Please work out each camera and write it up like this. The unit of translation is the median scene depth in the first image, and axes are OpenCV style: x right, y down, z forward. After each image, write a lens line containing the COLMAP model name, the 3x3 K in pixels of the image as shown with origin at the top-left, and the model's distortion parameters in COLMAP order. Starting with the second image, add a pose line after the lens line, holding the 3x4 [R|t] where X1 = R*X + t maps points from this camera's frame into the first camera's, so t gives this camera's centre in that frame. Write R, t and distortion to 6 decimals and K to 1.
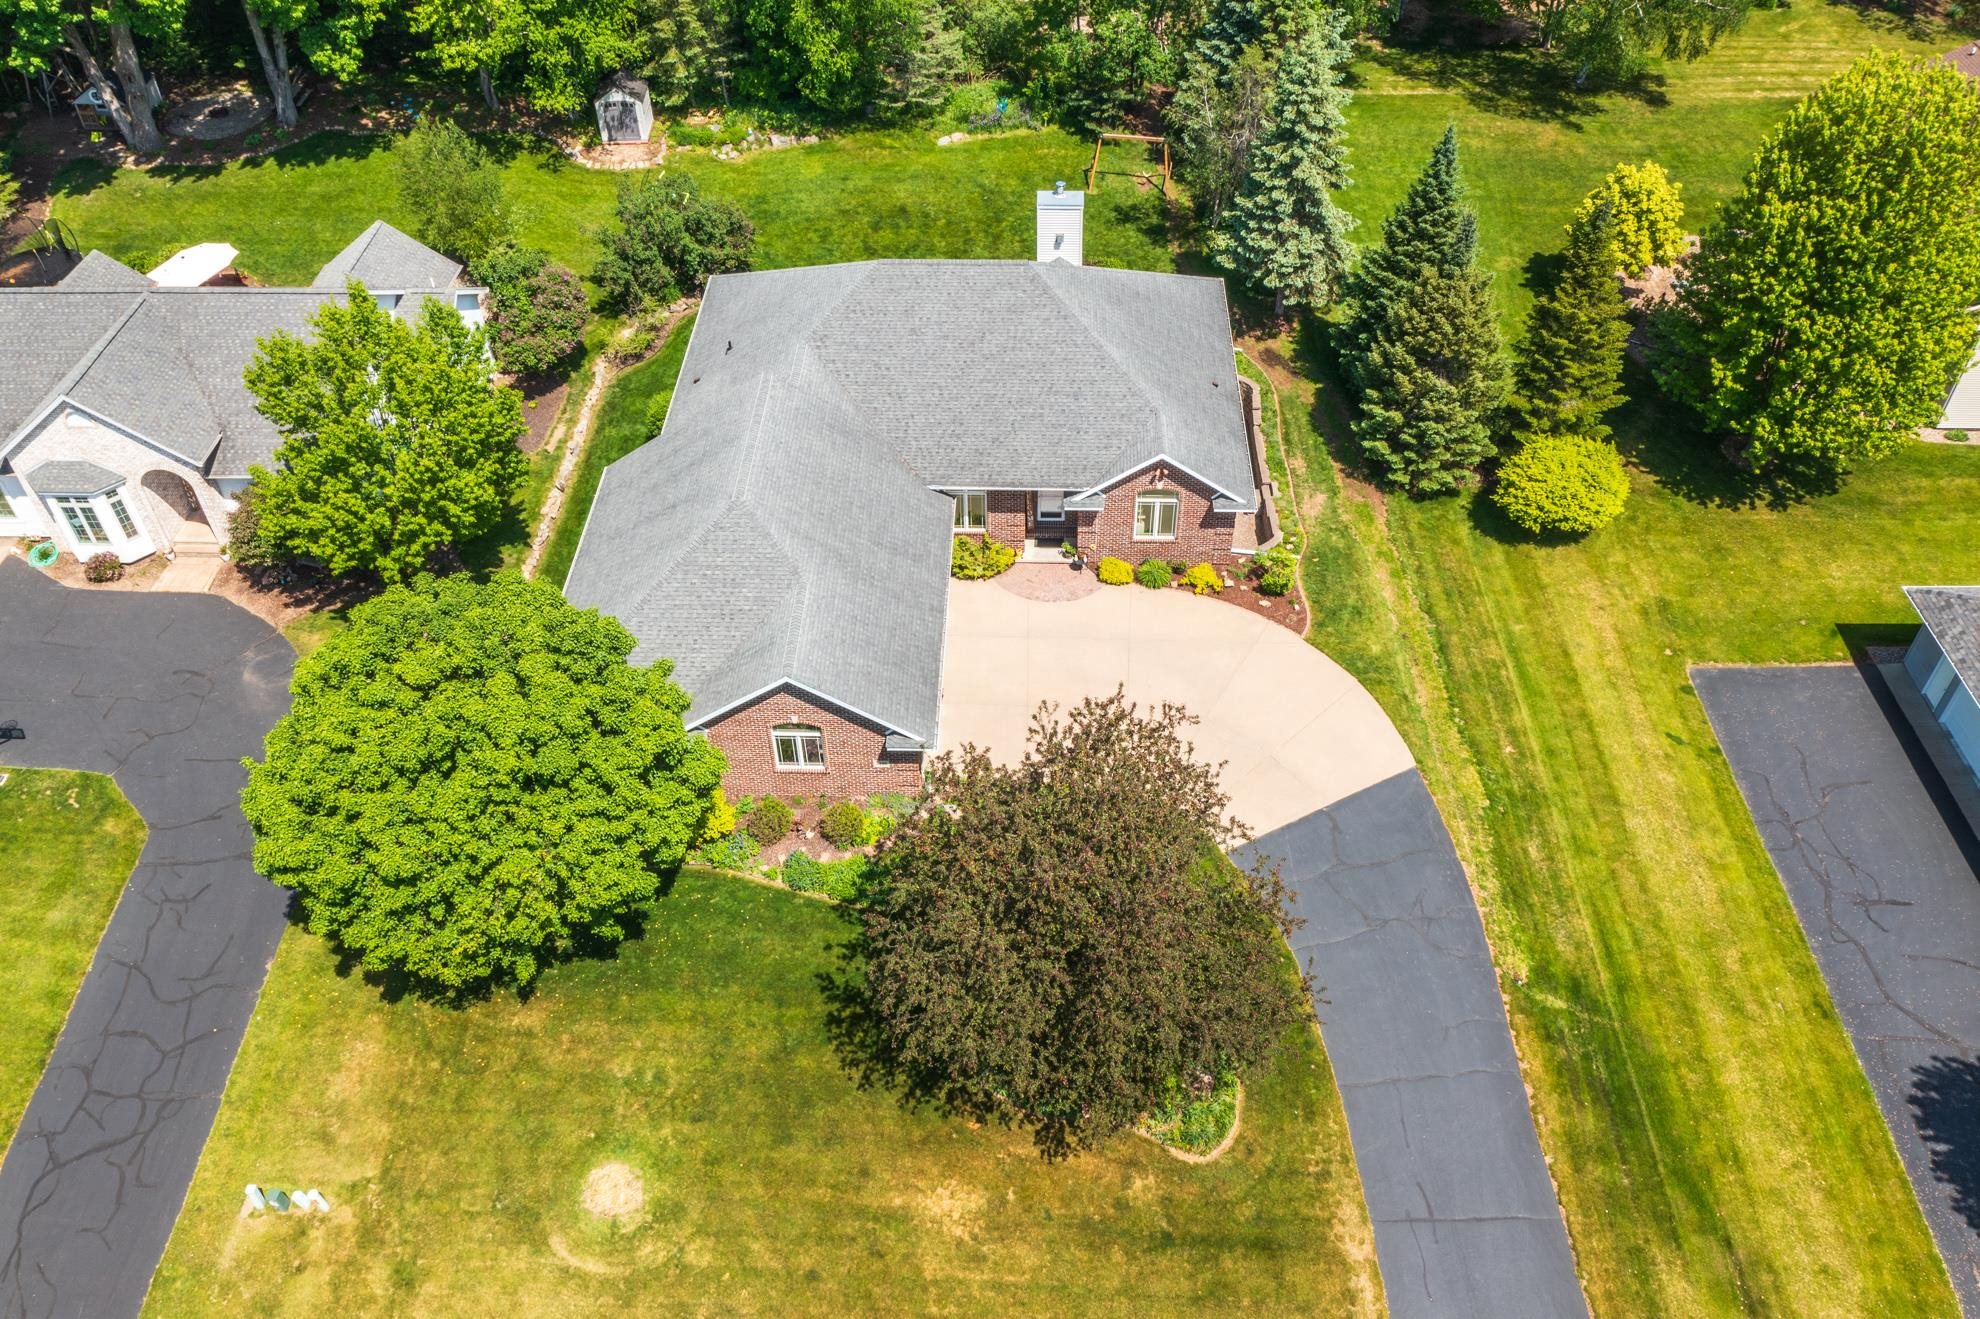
lens RADIAL K [[1572.3, 0, 1029.3], [0, 1572.3, 660.1], [0, 0, 1]] dist [-0.022438, 0.009935]
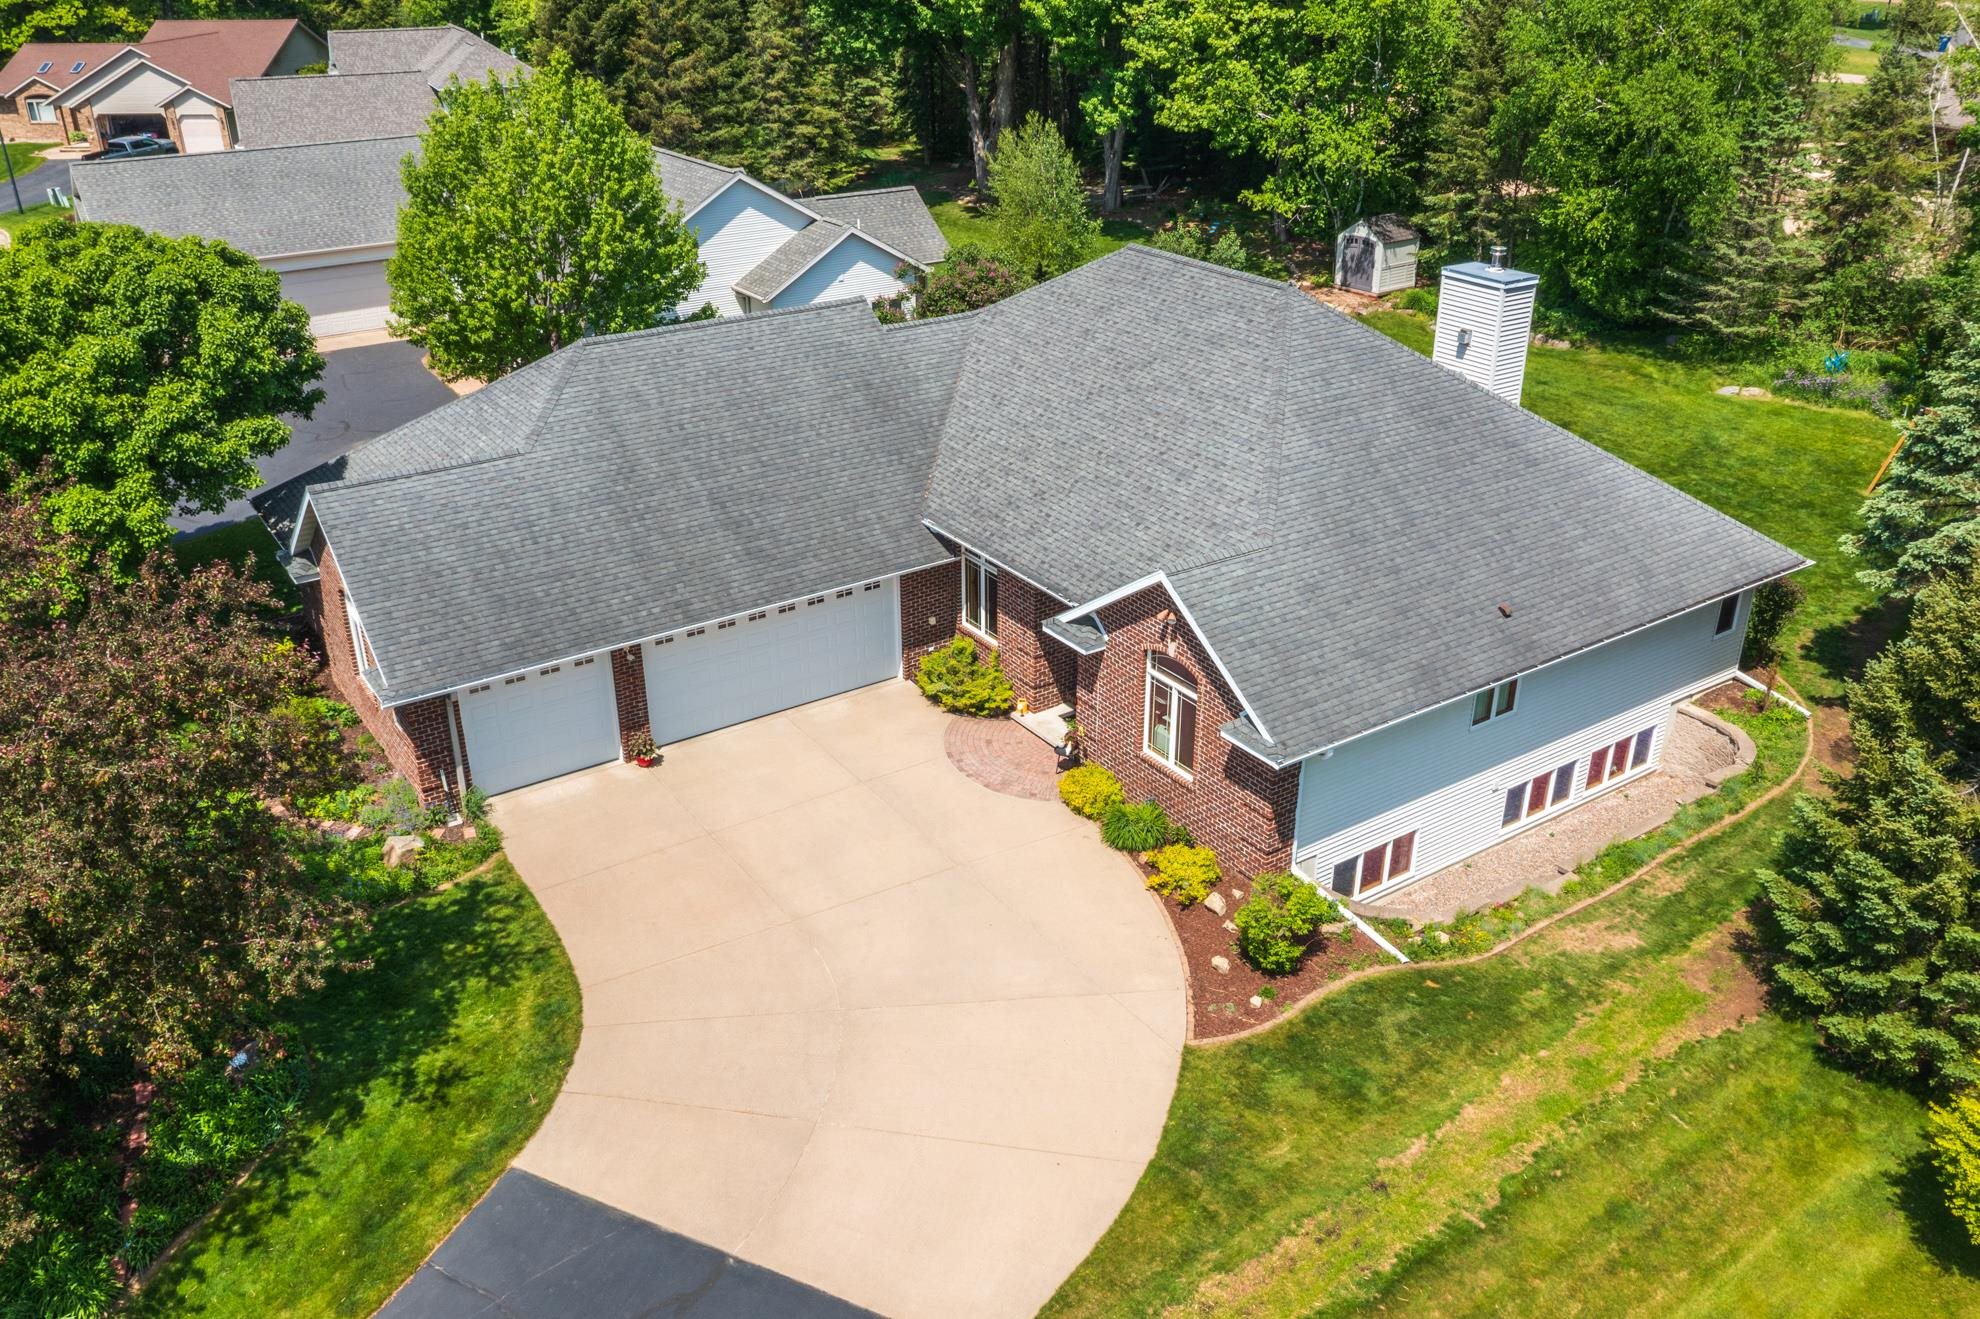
lens RADIAL K [[1597.3, 0, 990.0], [0, 1597.3, 659.5], [0, 0, 1]] dist [-0.025686, 0.007297]
pose [[0.576244, 0.358773, -0.734319, 0.411601], [-0.565734, 0.823538, -0.041587, -0.050438], [0.589819, 0.439394, 0.677529, 0.582005]]
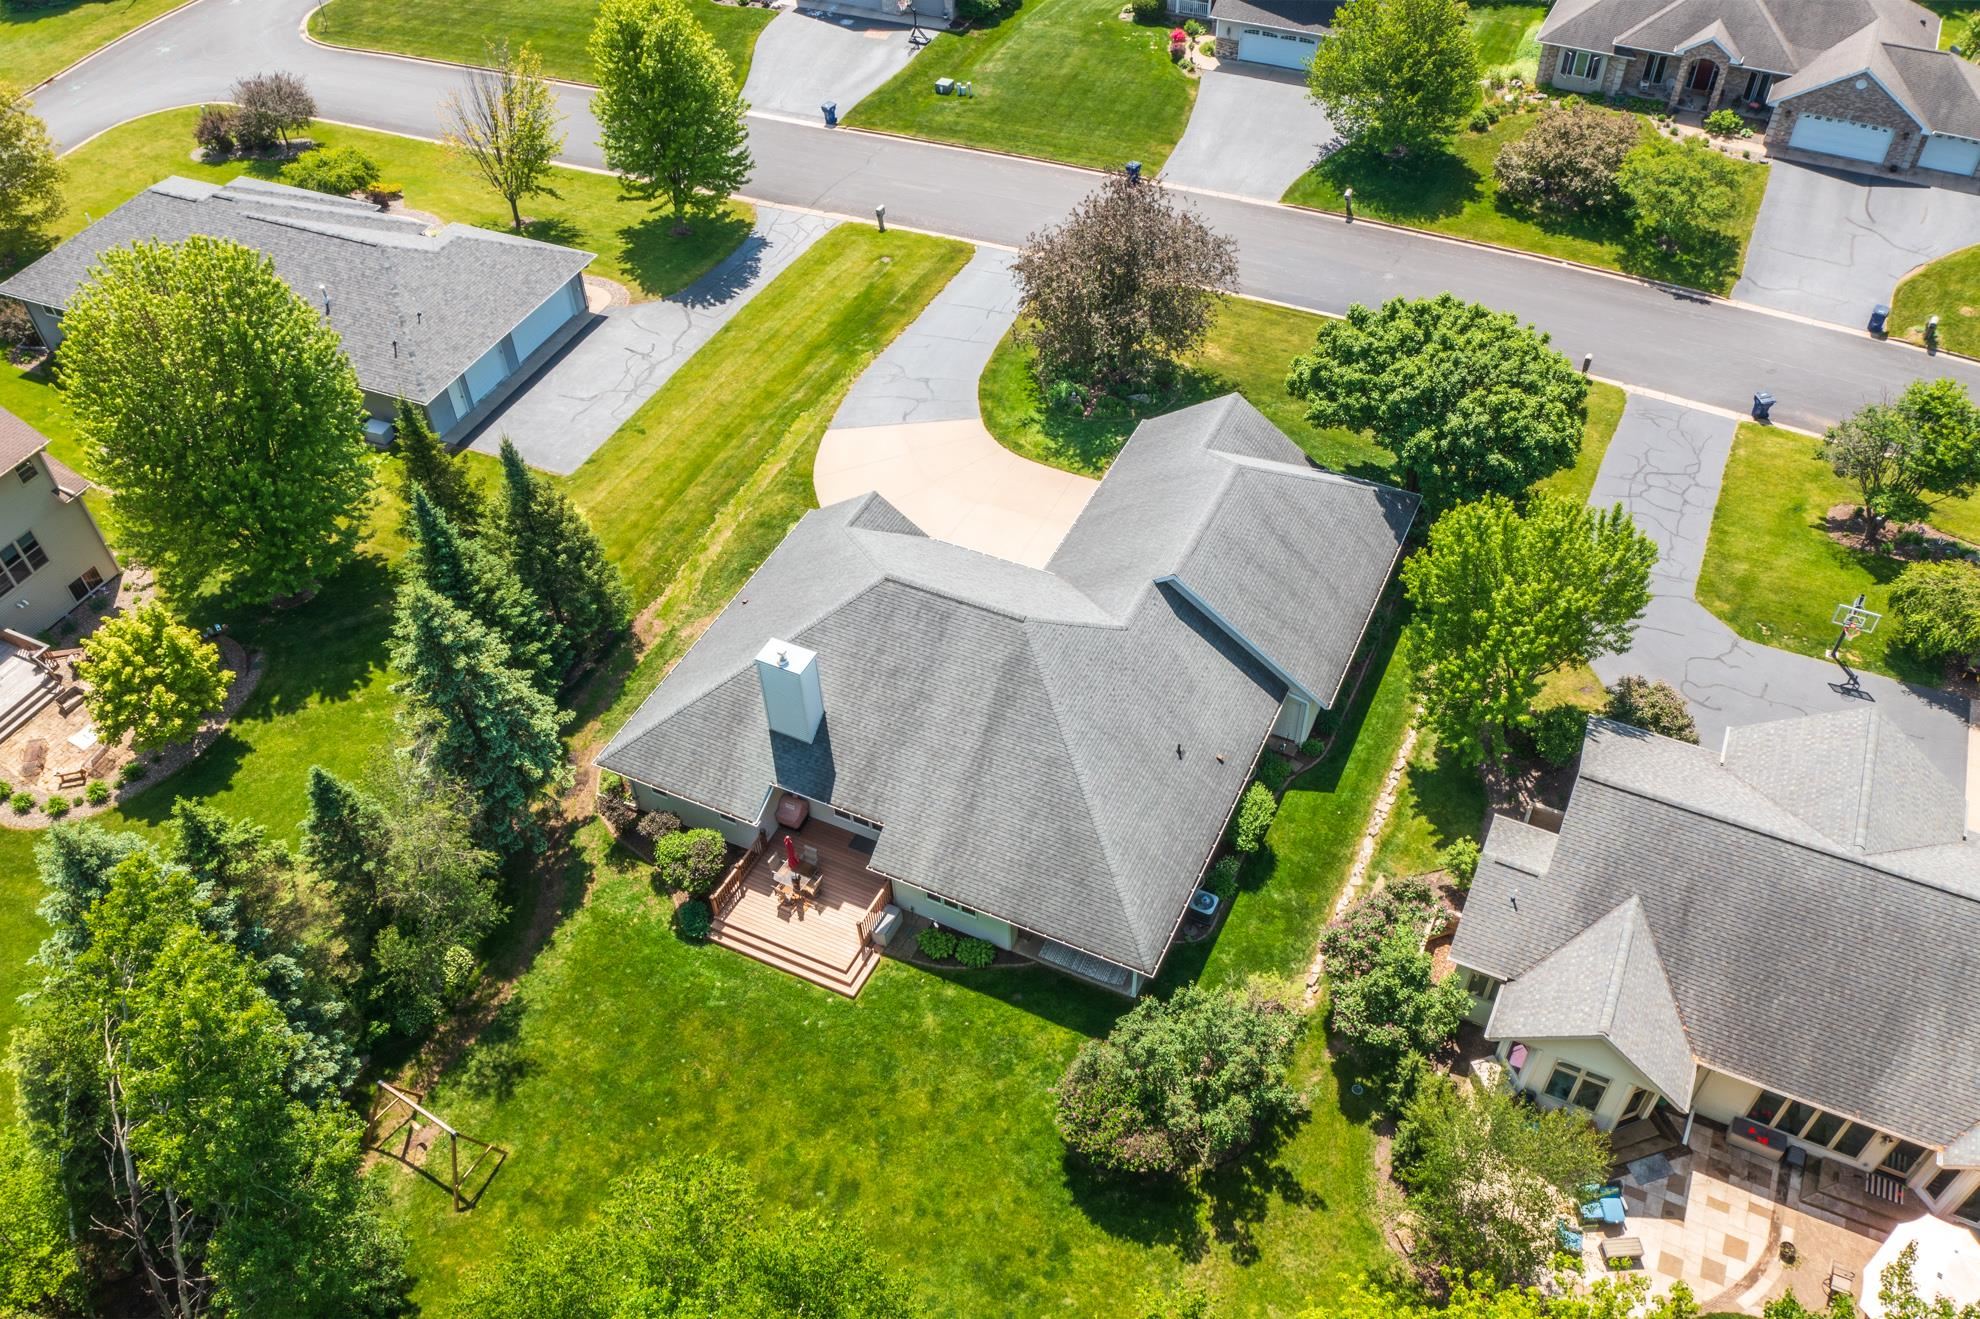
lens RADIAL K [[1597.3, 0, 990.0], [0, 1597.3, 659.5], [0, 0, 1]] dist [-0.025686, 0.007297]
pose [[-0.908766, -0.271494, 0.316914, -0.384148], [0.309960, 0.069330, 0.948218, -1.151688], [-0.279407, 0.959940, 0.021147, 0.995813]]
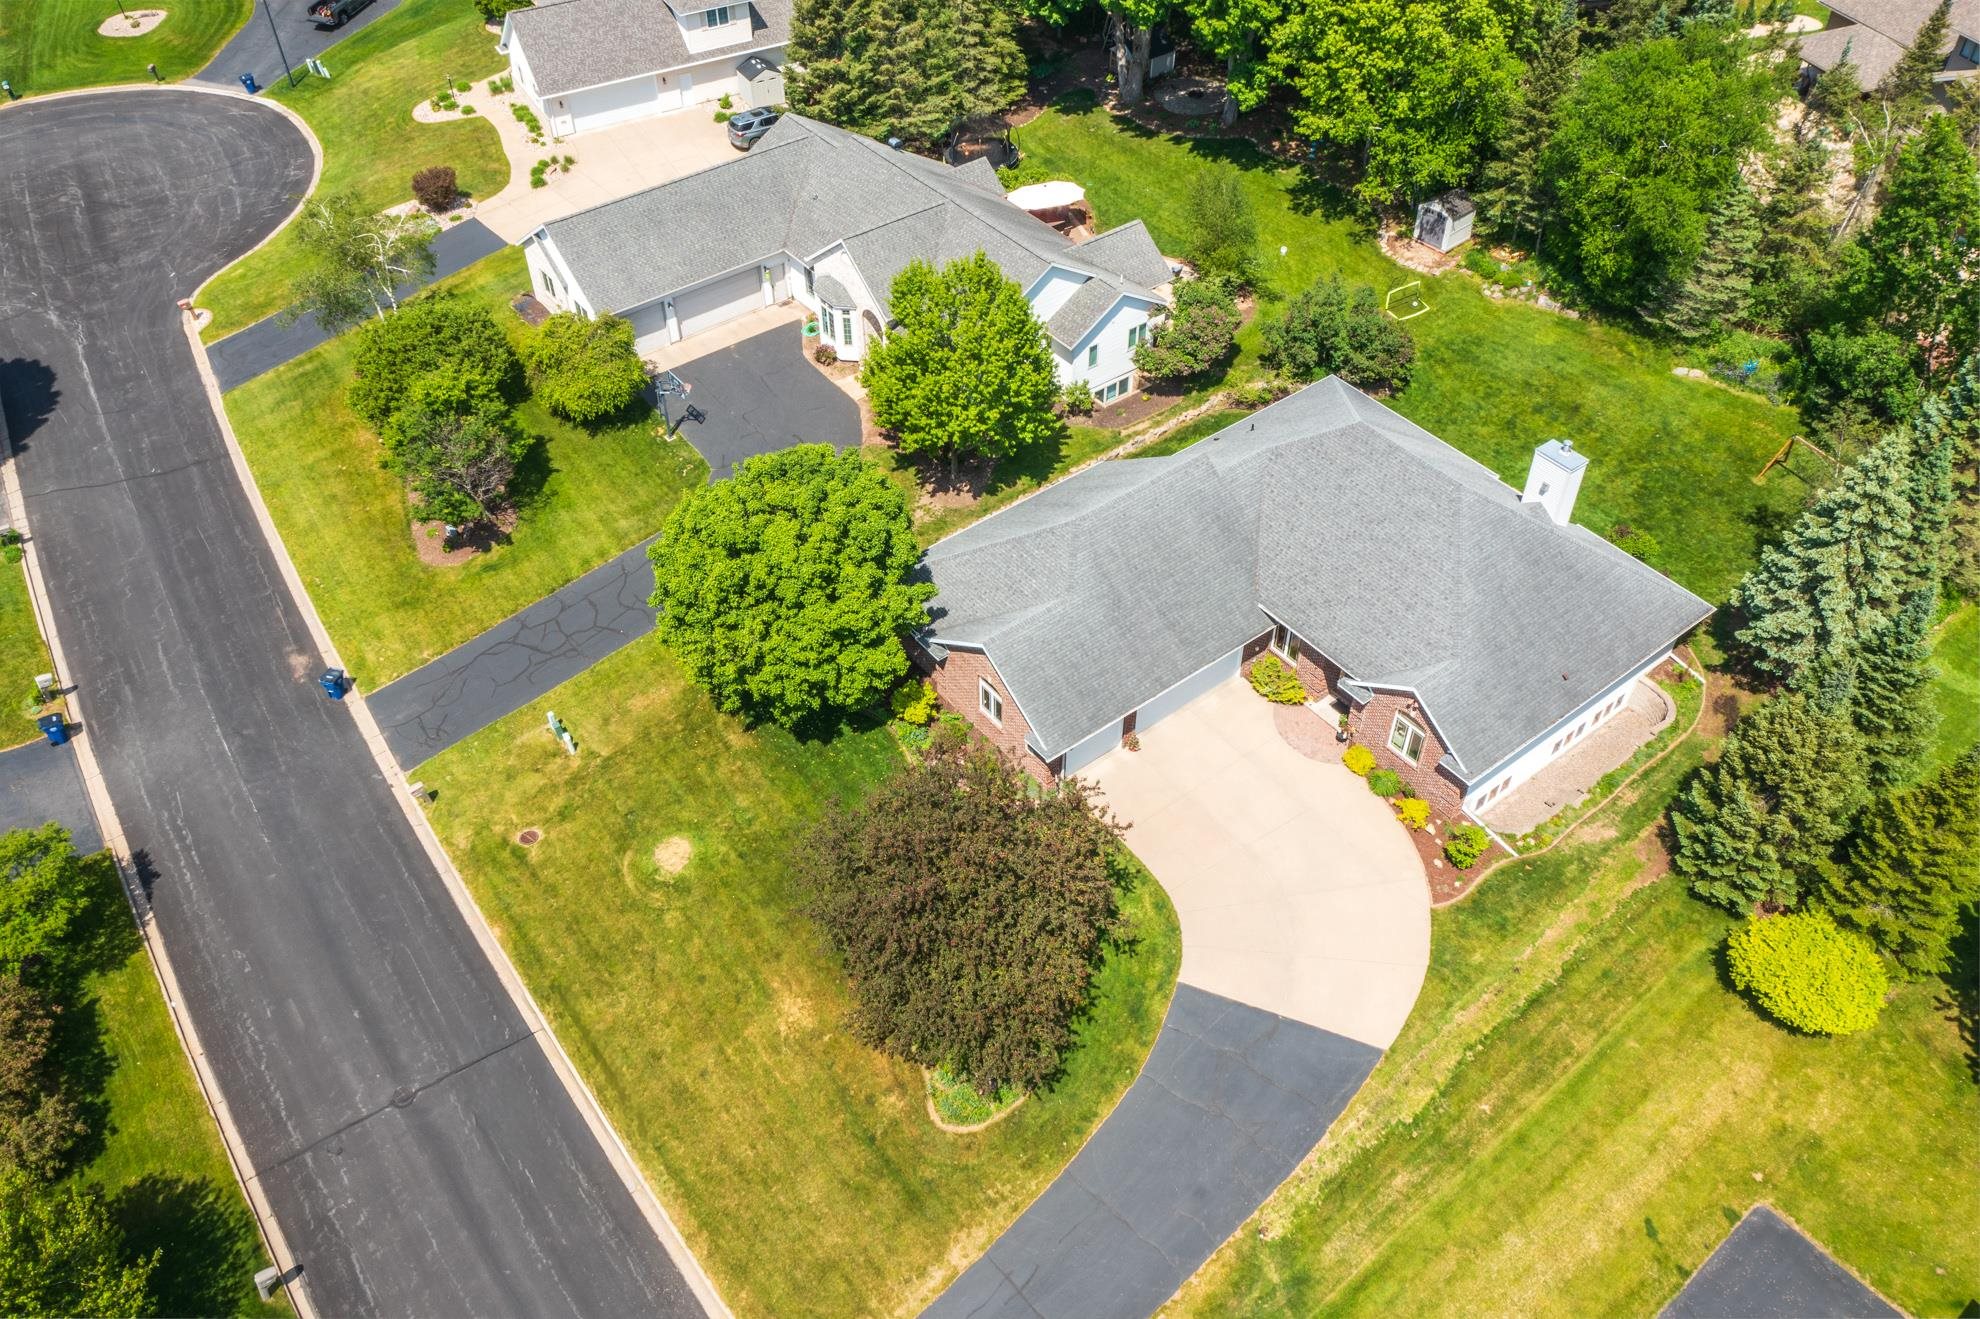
lens RADIAL K [[1597.3, 0, 990.0], [0, 1597.3, 659.5], [0, 0, 1]] dist [-0.025686, 0.007297]
pose [[0.629615, 0.542137, -0.556482, 0.468250], [-0.539764, 0.820423, 0.188576, -0.182687], [0.558785, 0.181639, 0.809177, -0.061498]]
